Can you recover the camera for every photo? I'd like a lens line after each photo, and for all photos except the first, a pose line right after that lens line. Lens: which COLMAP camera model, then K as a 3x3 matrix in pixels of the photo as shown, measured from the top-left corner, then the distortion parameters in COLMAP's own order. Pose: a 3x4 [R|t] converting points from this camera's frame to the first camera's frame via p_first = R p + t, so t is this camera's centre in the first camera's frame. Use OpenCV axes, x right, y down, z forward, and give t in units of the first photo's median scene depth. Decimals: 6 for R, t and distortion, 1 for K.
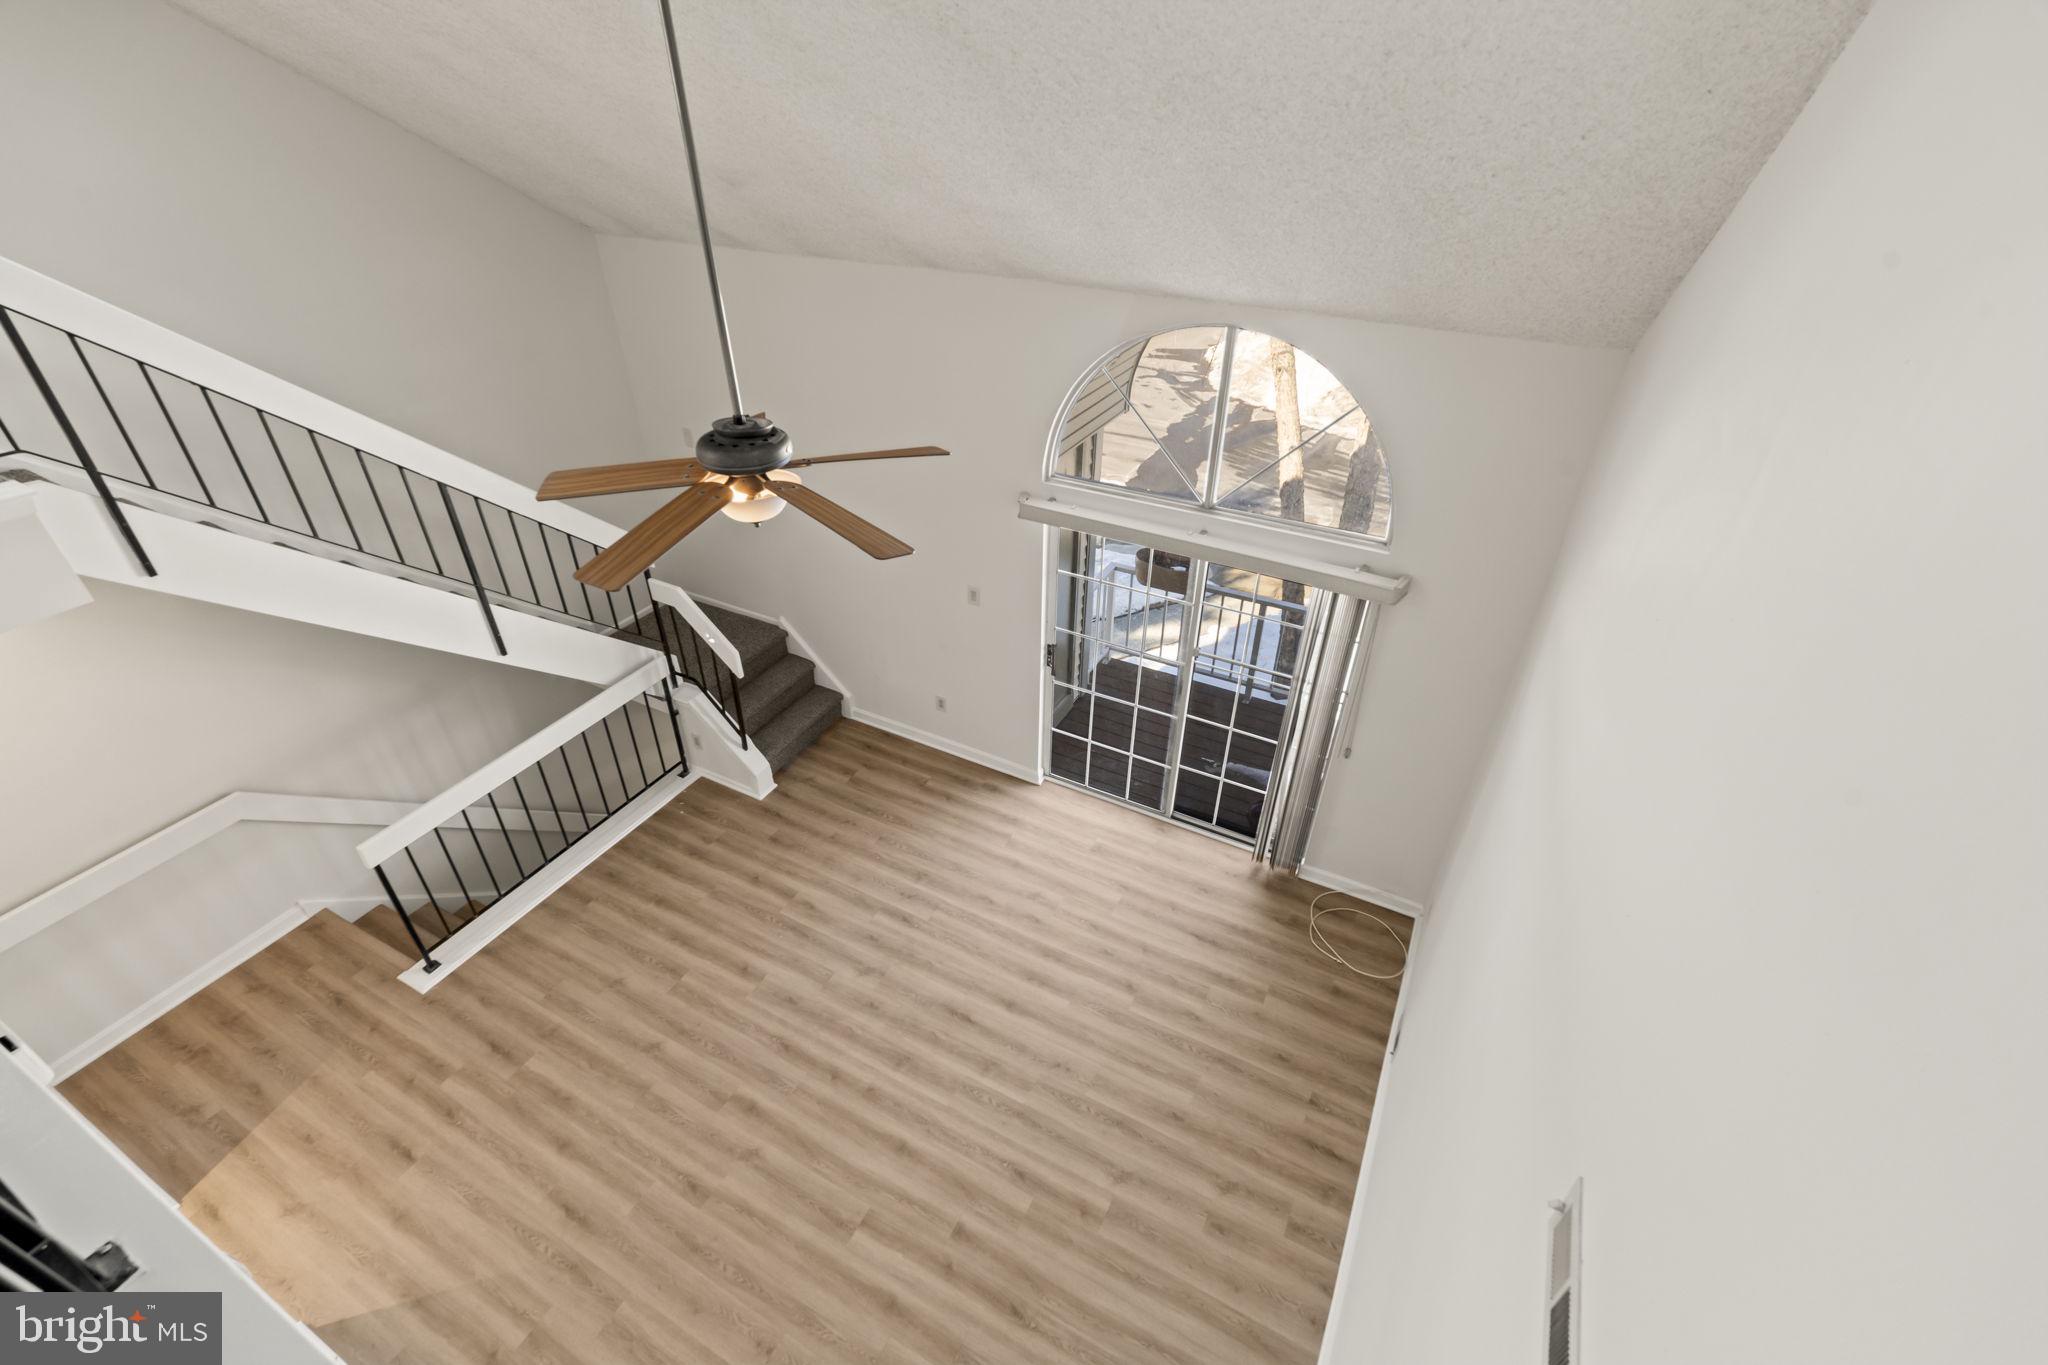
lens RADIAL K [[831.8, 0, 1006.7], [0, 831.8, 680.4], [0, 0, 1]] dist [-0.003317, -0.000321]
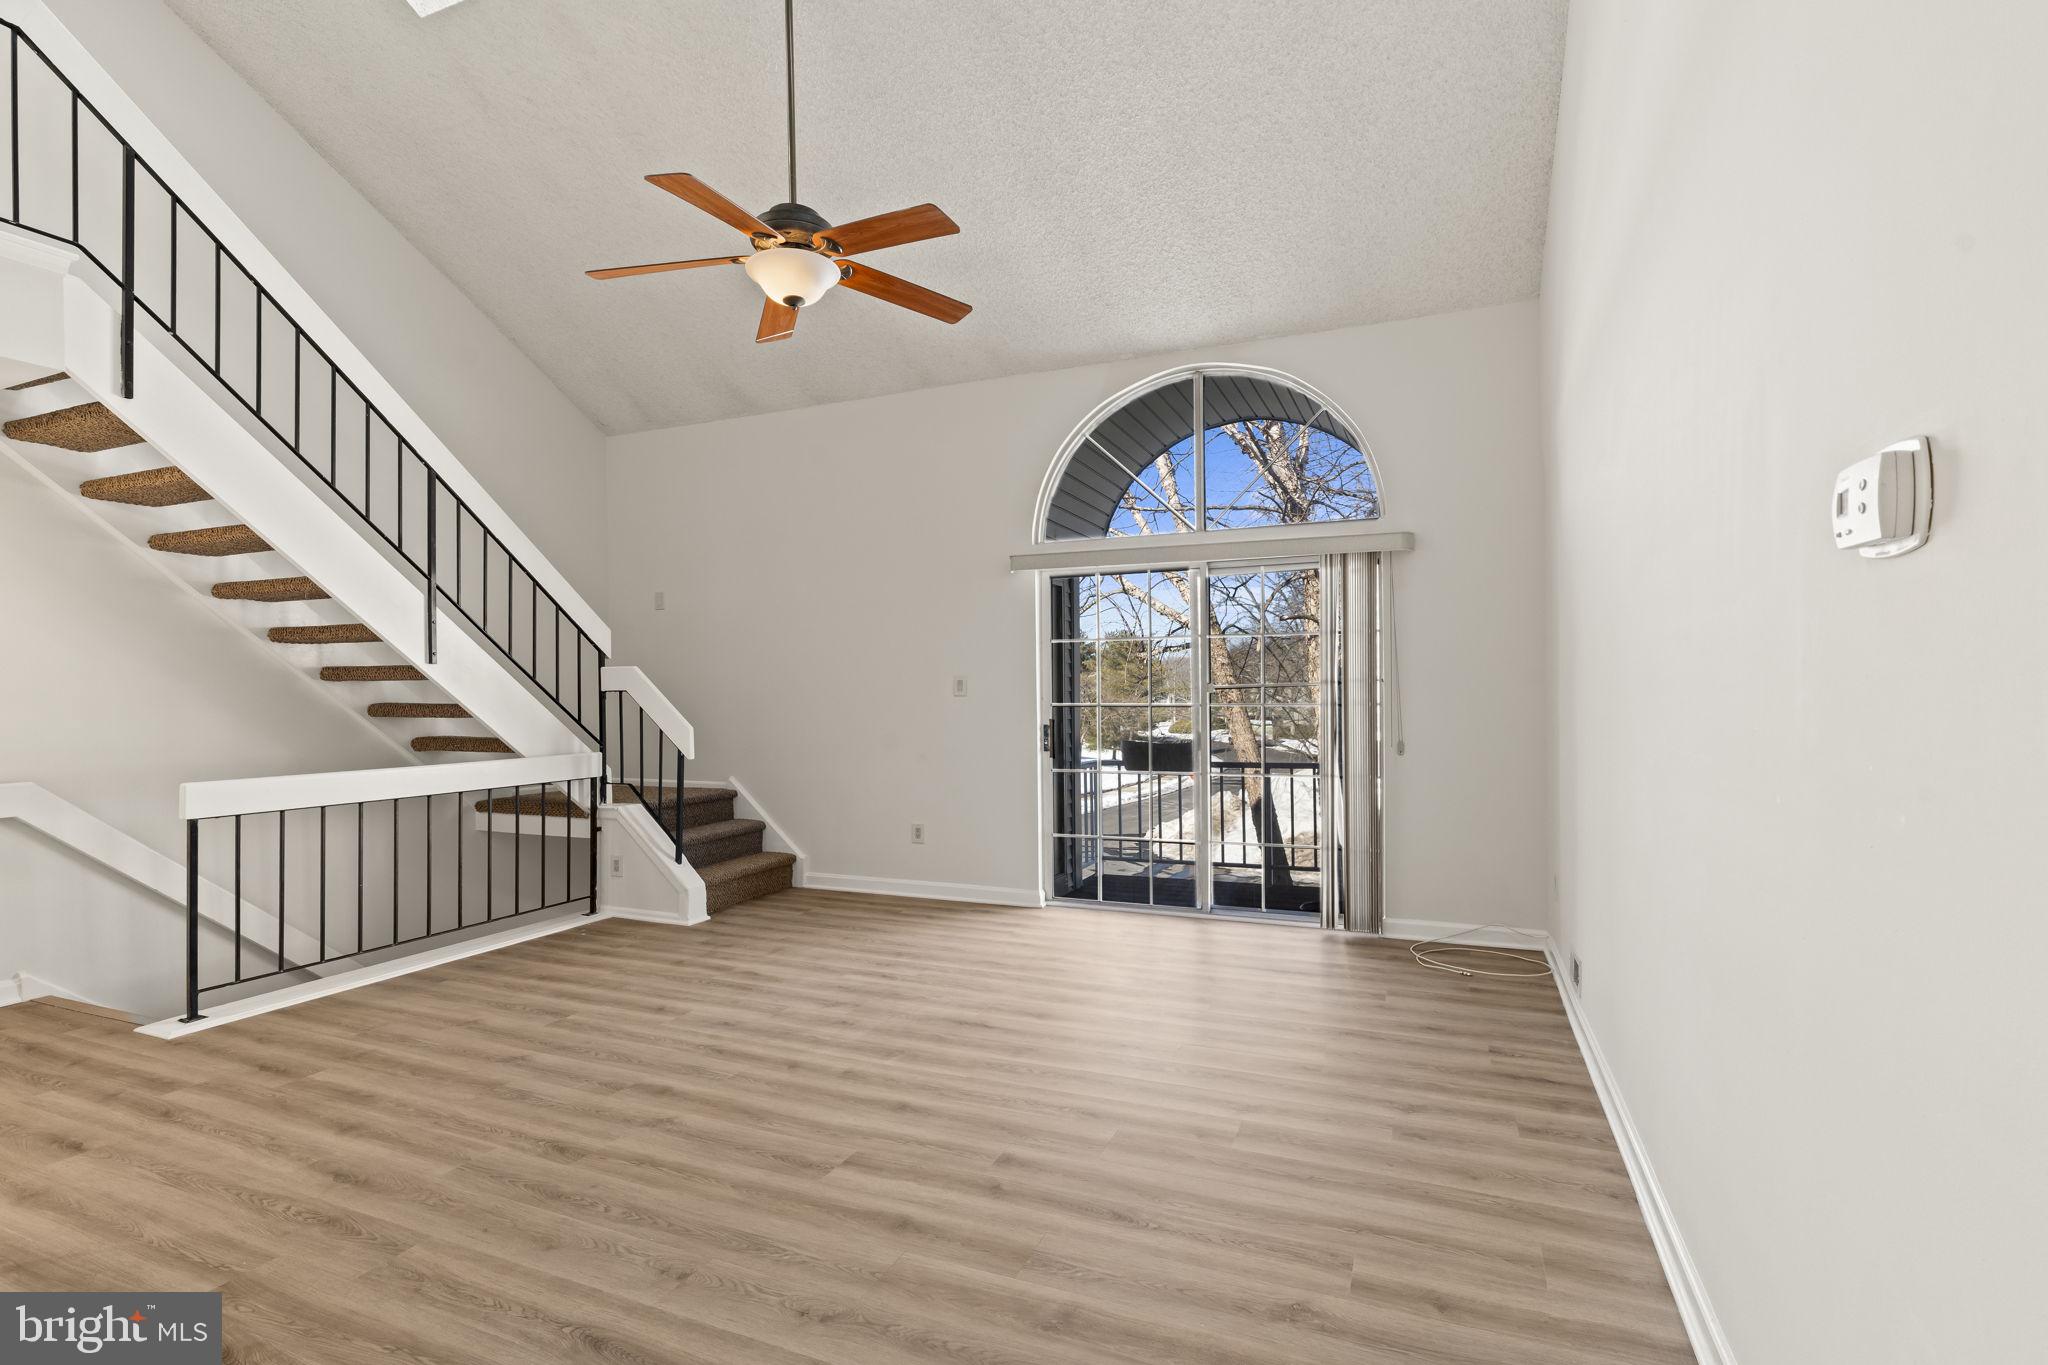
lens RADIAL K [[912.7, 0, 998.1], [0, 912.7, 698.8], [0, 0, 1]] dist [-0.008806, 0.001937]
pose [[0.997662, -0.003209, 0.068272, -0.088942], [0.039754, 0.839792, -0.541450, 0.611581], [-0.055597, 0.542898, 0.837956, 0.212266]]
